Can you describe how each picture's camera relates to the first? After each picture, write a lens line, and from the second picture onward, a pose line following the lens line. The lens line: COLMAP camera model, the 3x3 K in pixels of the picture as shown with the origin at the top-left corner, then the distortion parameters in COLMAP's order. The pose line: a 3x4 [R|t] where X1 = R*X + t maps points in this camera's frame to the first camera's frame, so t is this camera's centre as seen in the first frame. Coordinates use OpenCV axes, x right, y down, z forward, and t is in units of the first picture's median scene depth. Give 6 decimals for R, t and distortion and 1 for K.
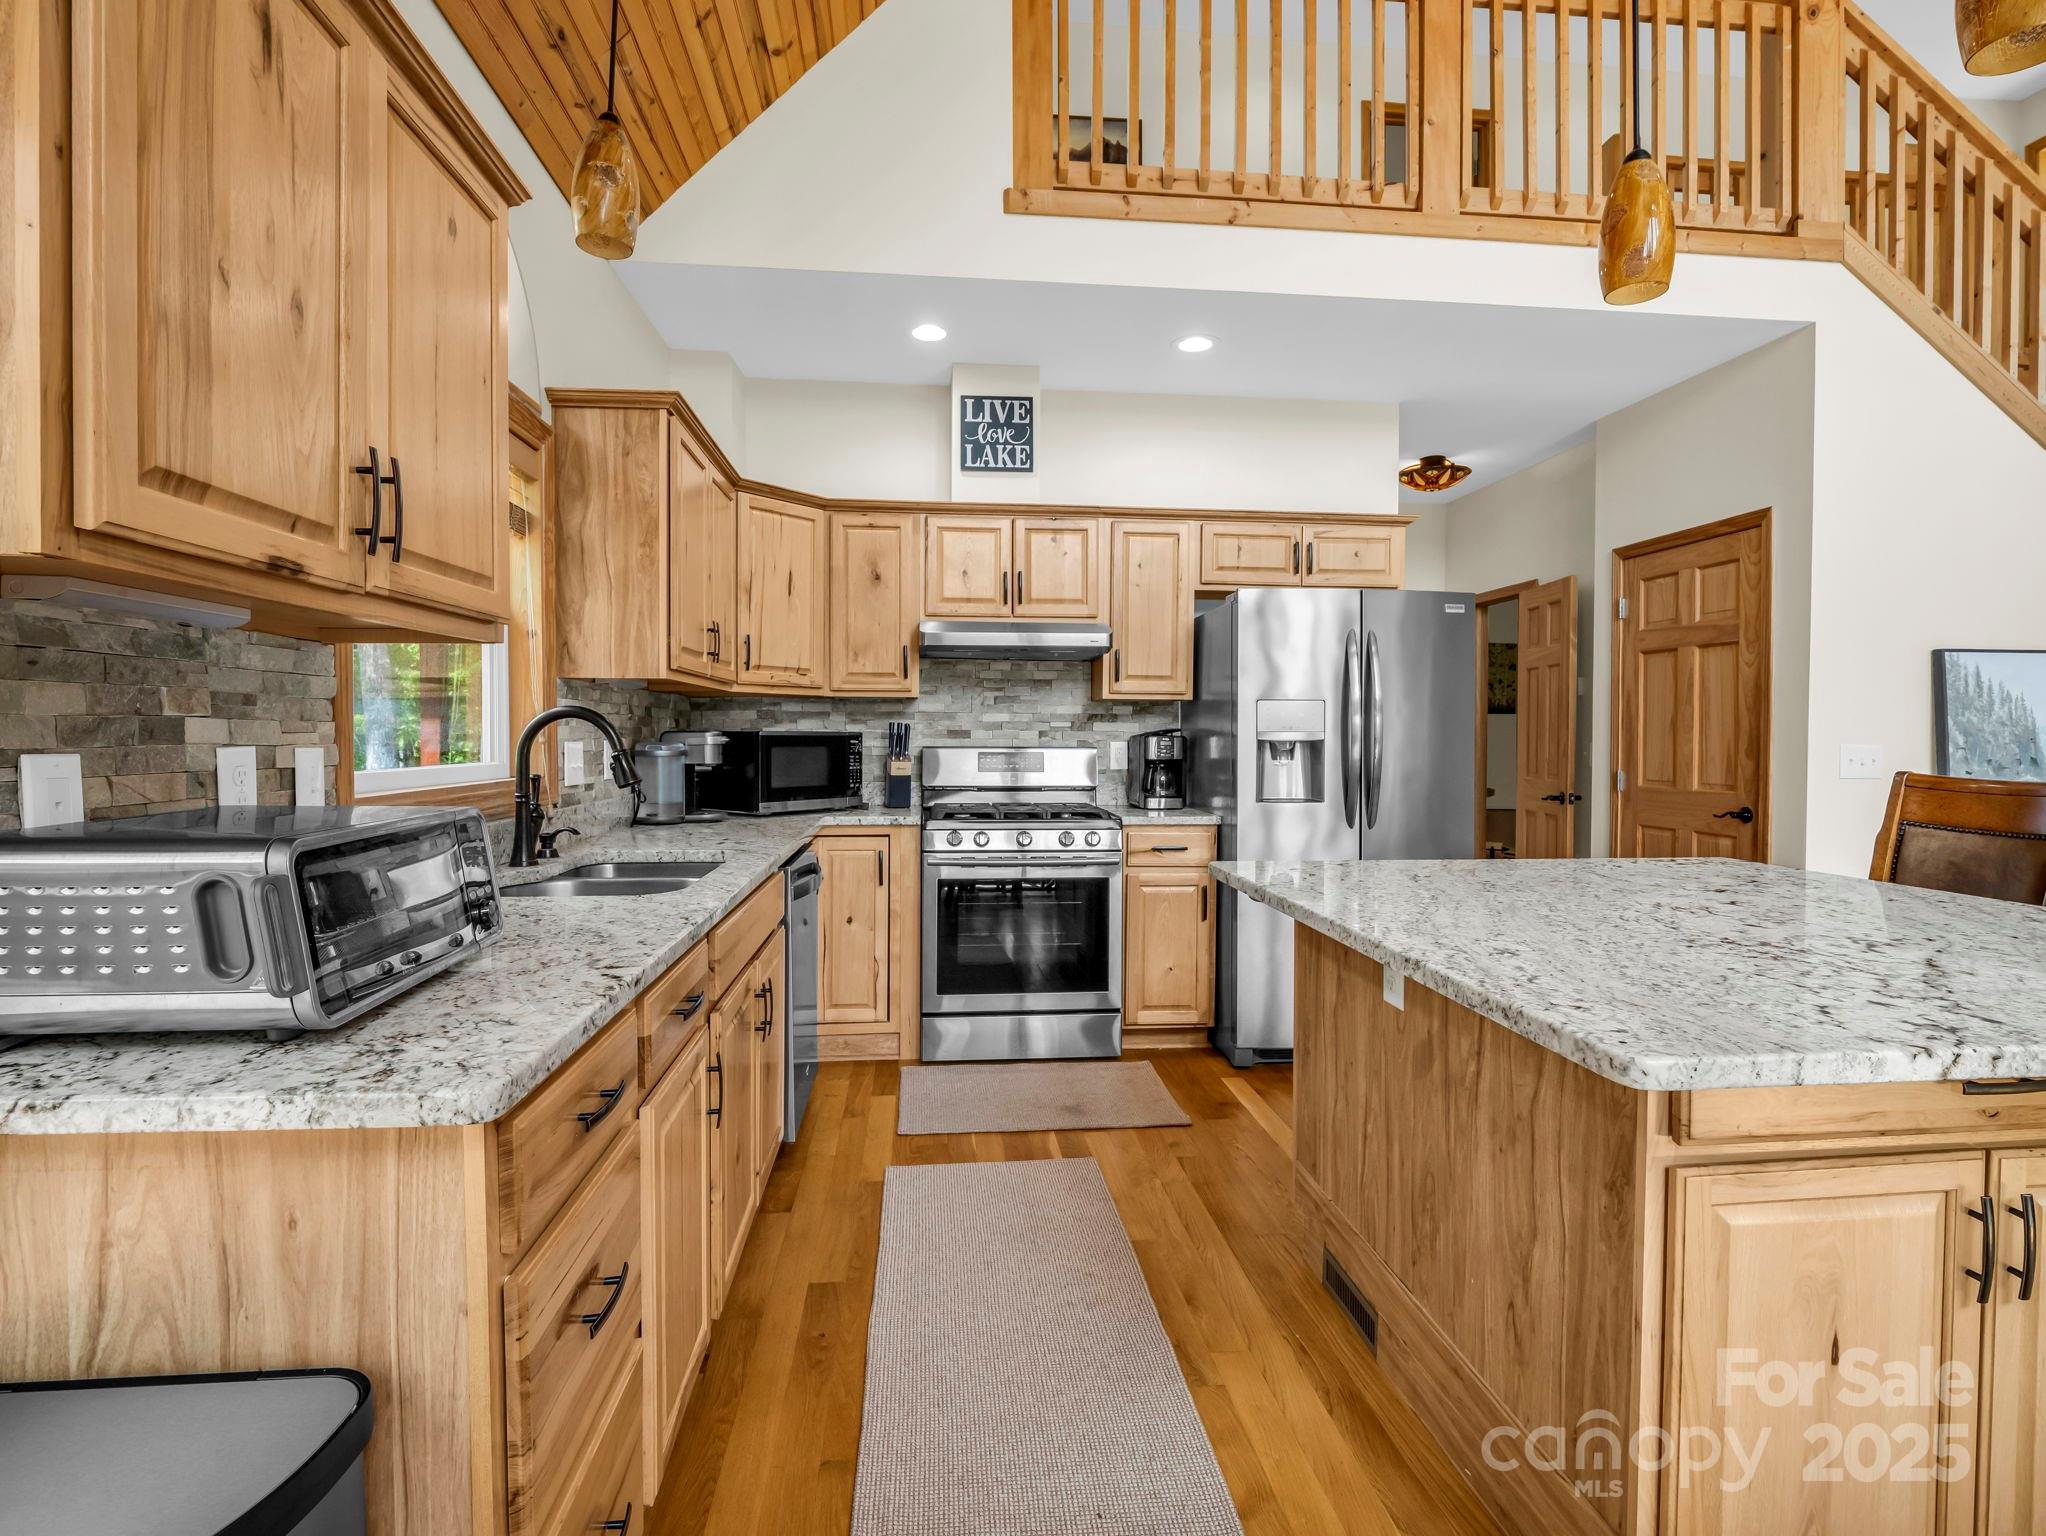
lens RADIAL K [[990.5, 0, 1016.5], [0, 990.5, 749.8], [0, 0, 1]] dist [-0.005945, -0.000770]
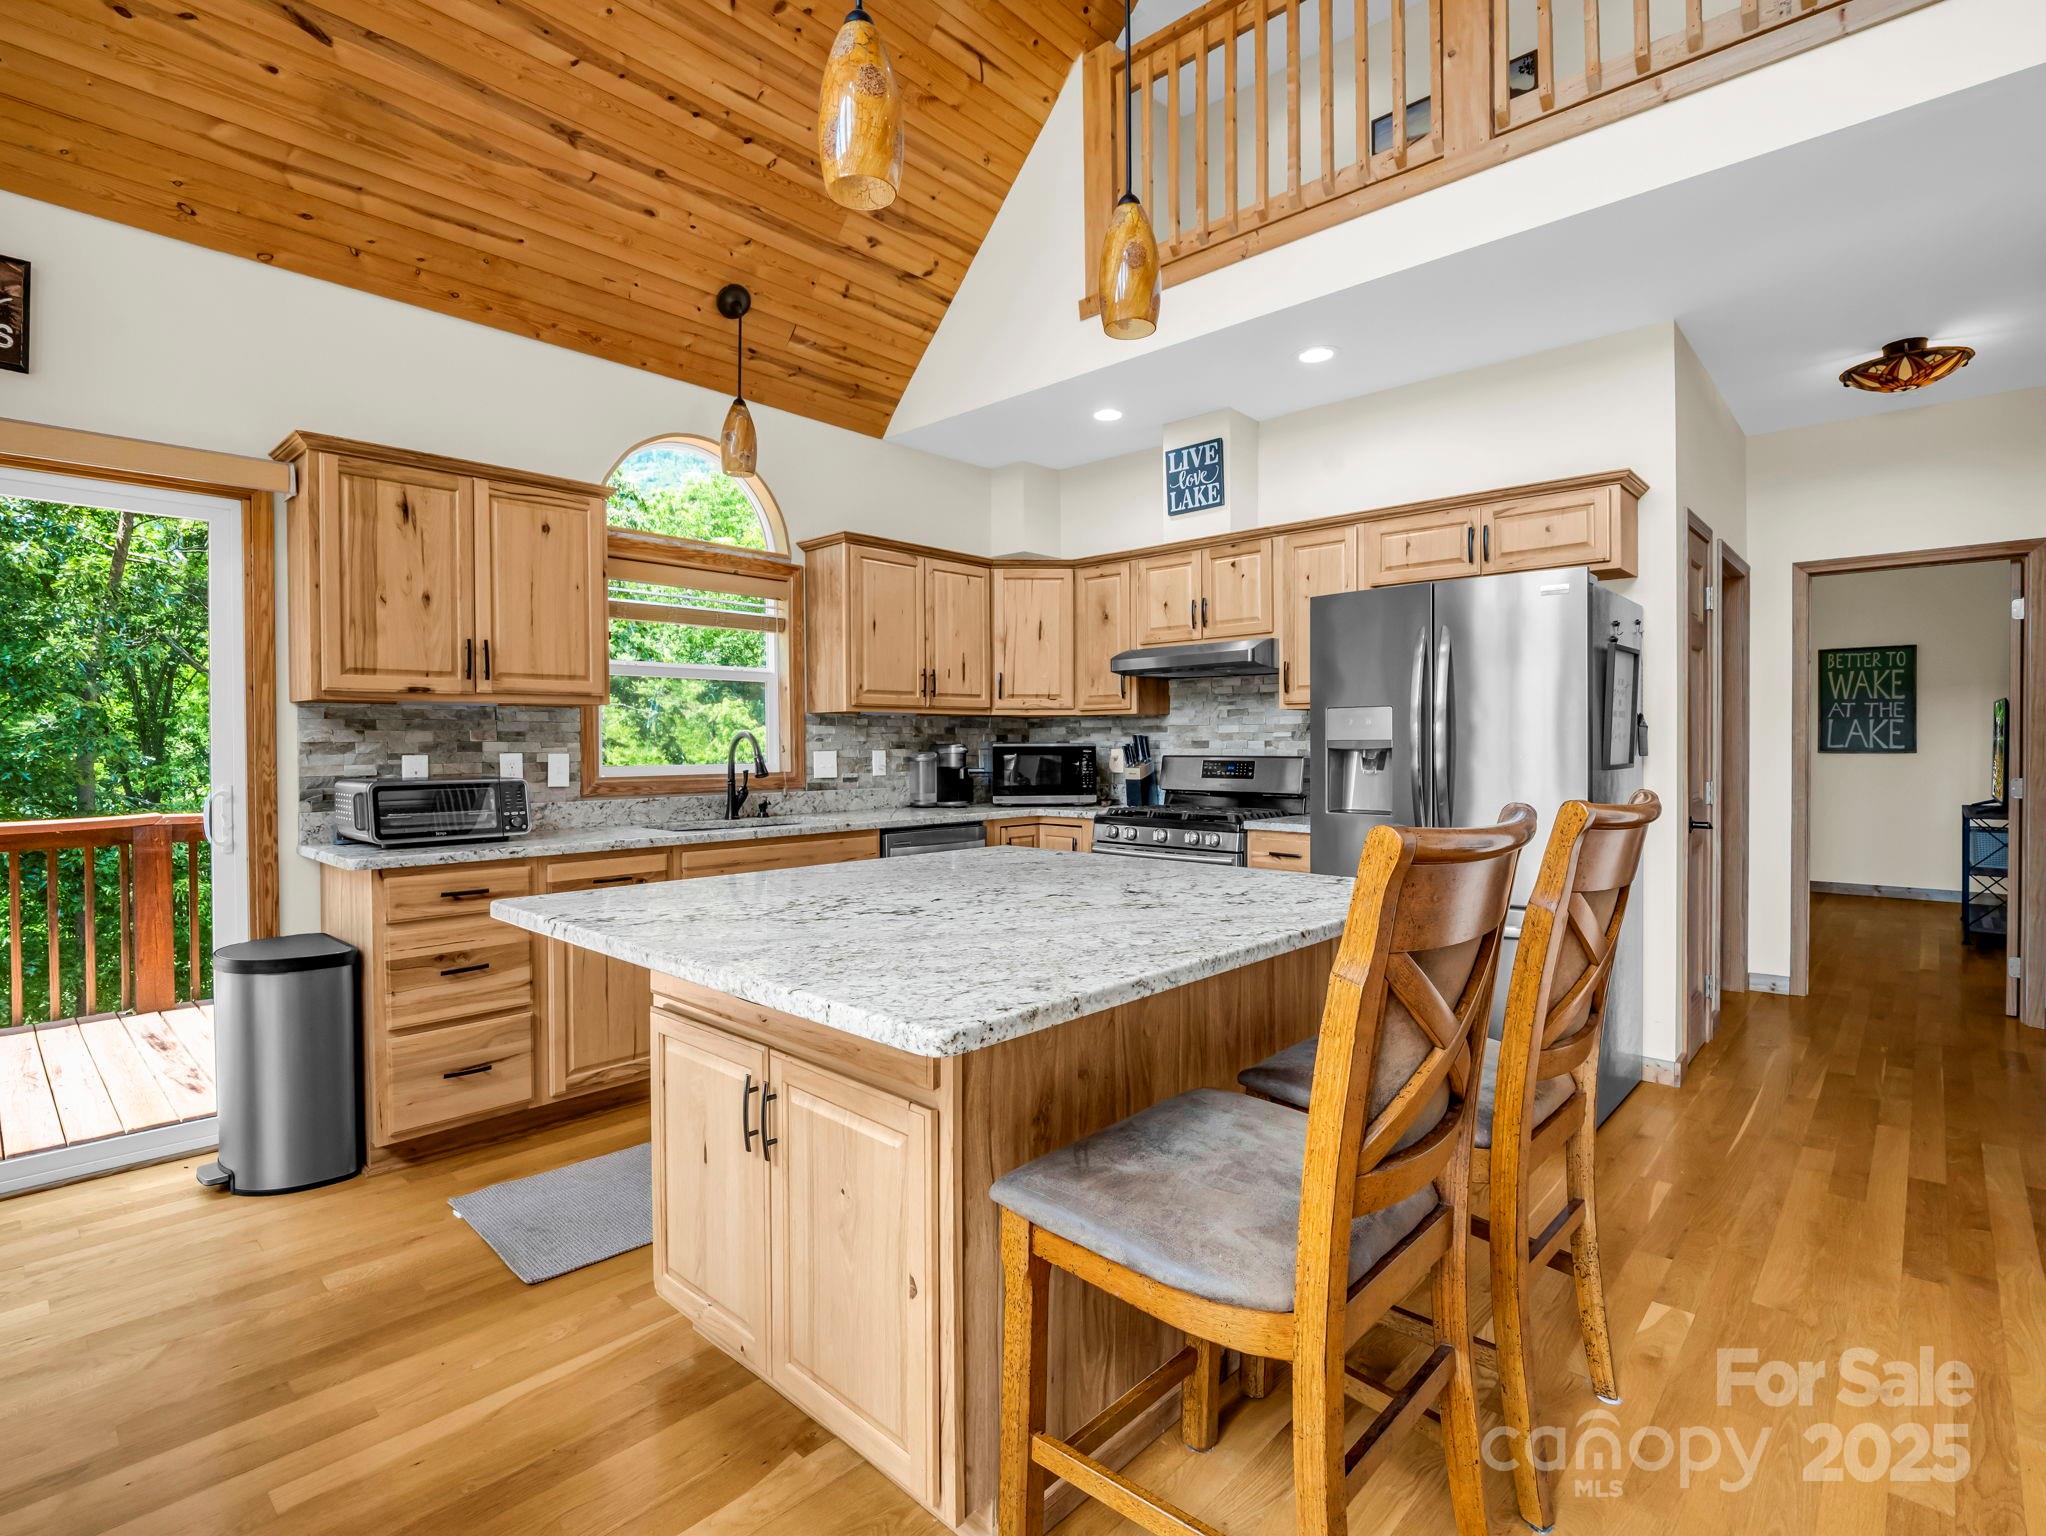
lens RADIAL K [[1002.3, 0, 1024.9], [0, 1002.3, 751.5], [0, 0, 1]] dist [0.002079, -0.016486]
pose [[0.668902, -0.002111, -0.743348, 0.701485], [-0.005218, 0.999958, -0.007535, 0.001831], [0.743332, 0.008919, 0.668863, 0.097184]]
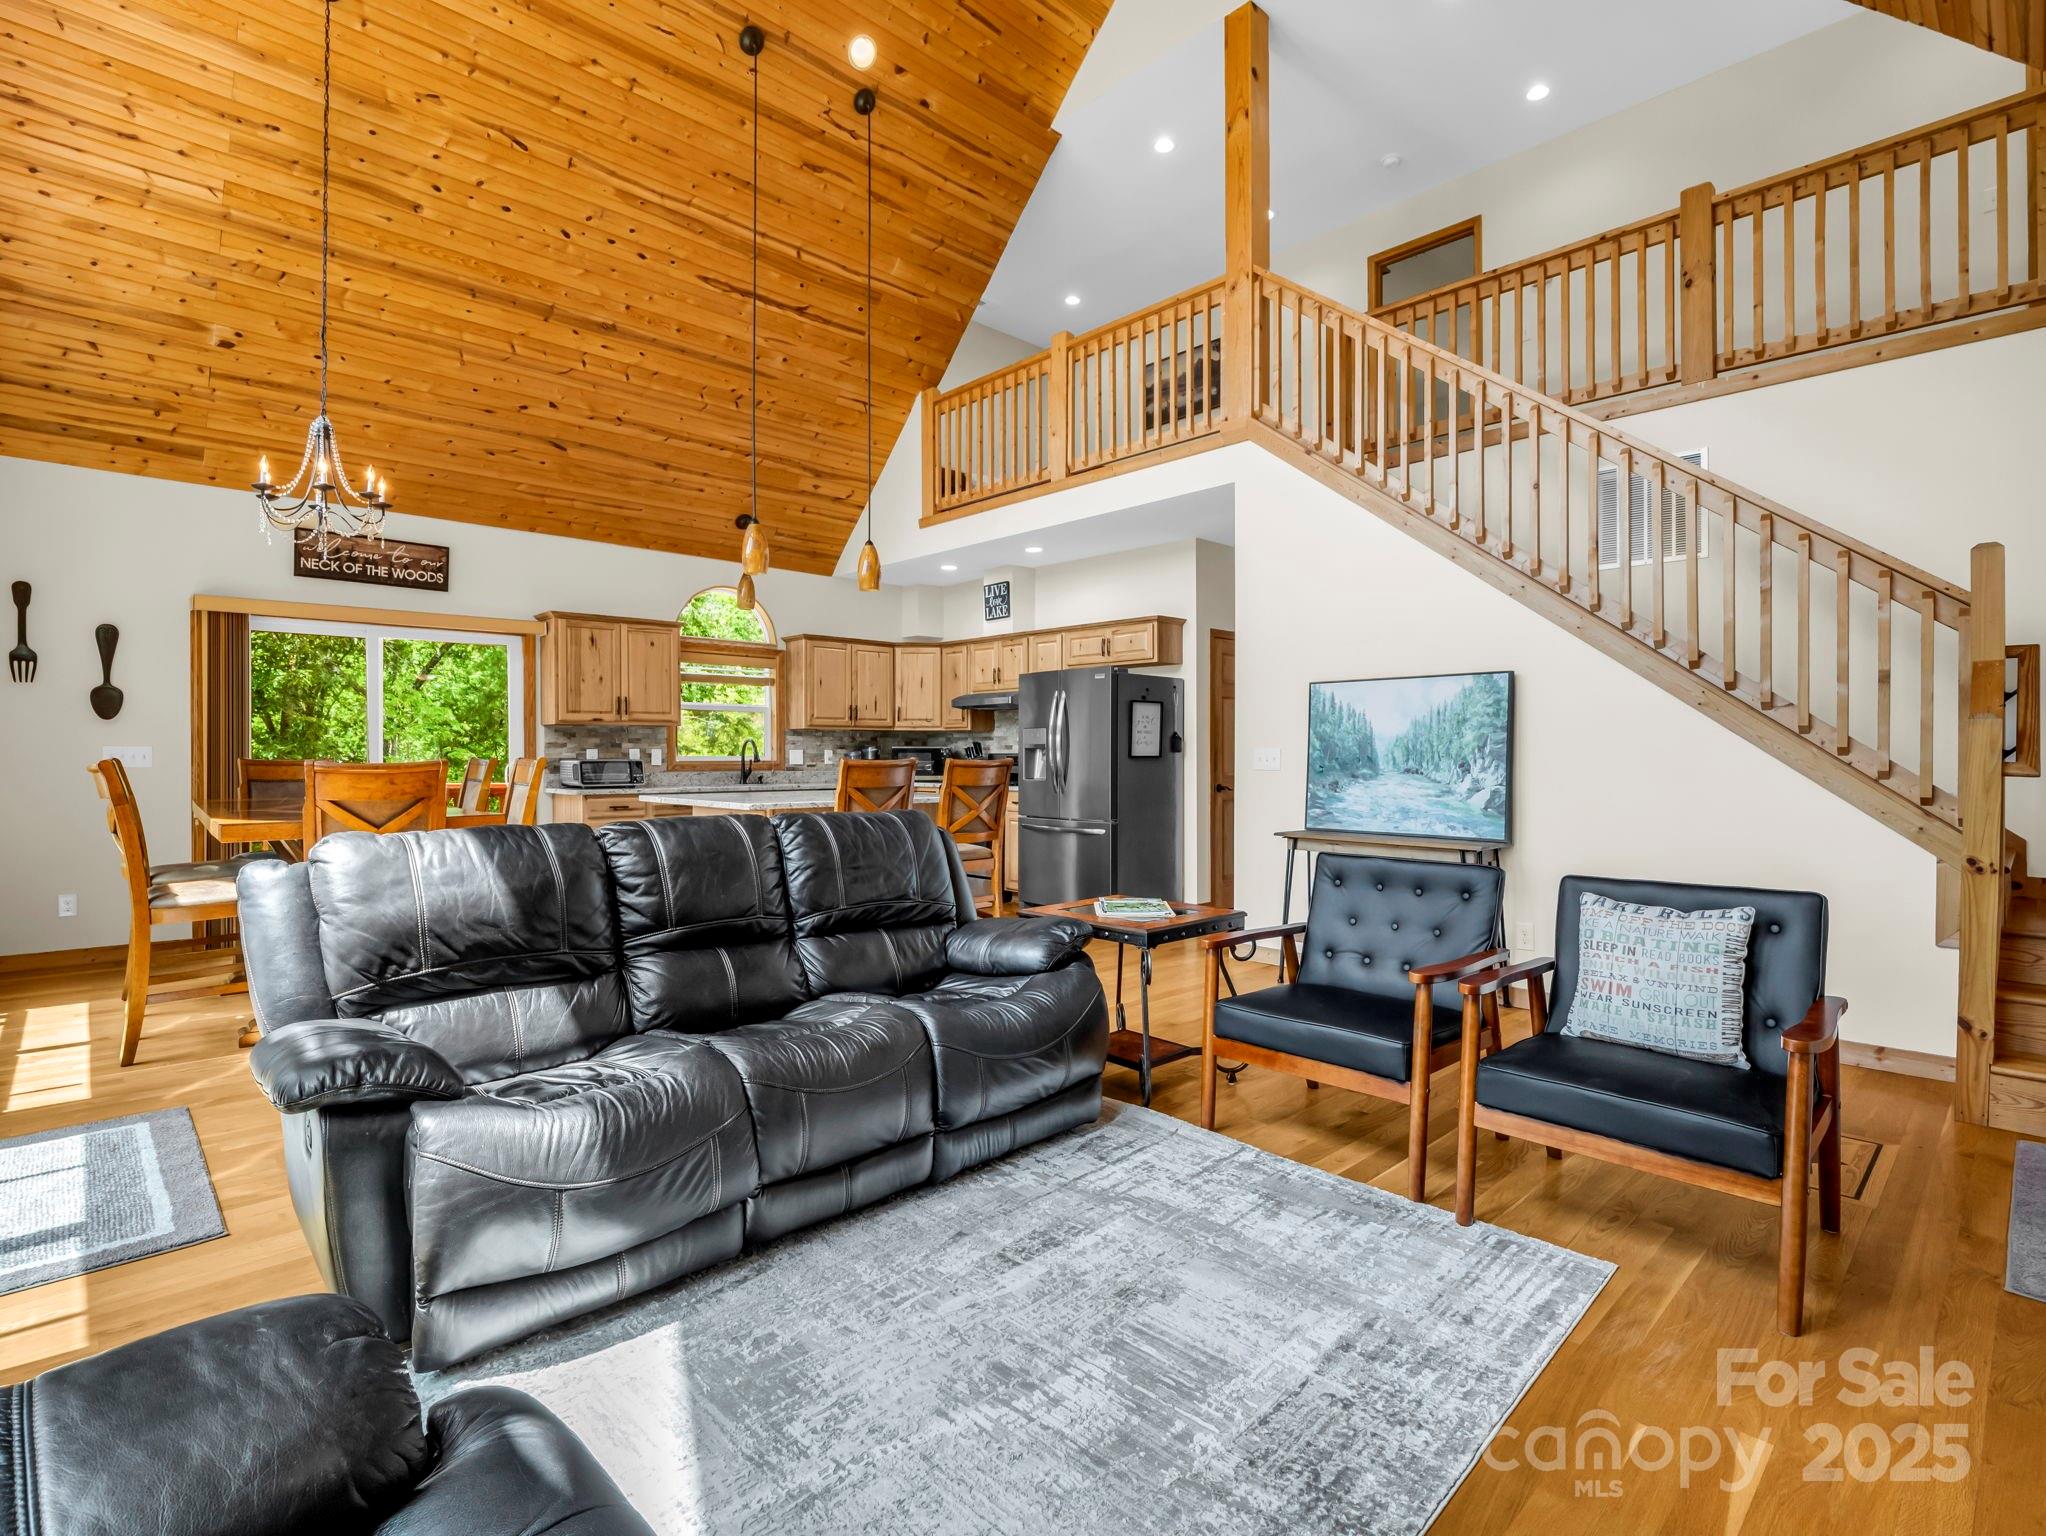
lens RADIAL K [[987.7, 0, 1031.6], [0, 987.7, 752.7], [0, 0, 1]] dist [0.002909, -0.009056]
pose [[0.622985, -0.004903, -0.782219, 1.634309], [-0.011364, 0.999818, -0.015317, 0.026212], [0.782152, 0.018432, 0.622816, -0.214605]]
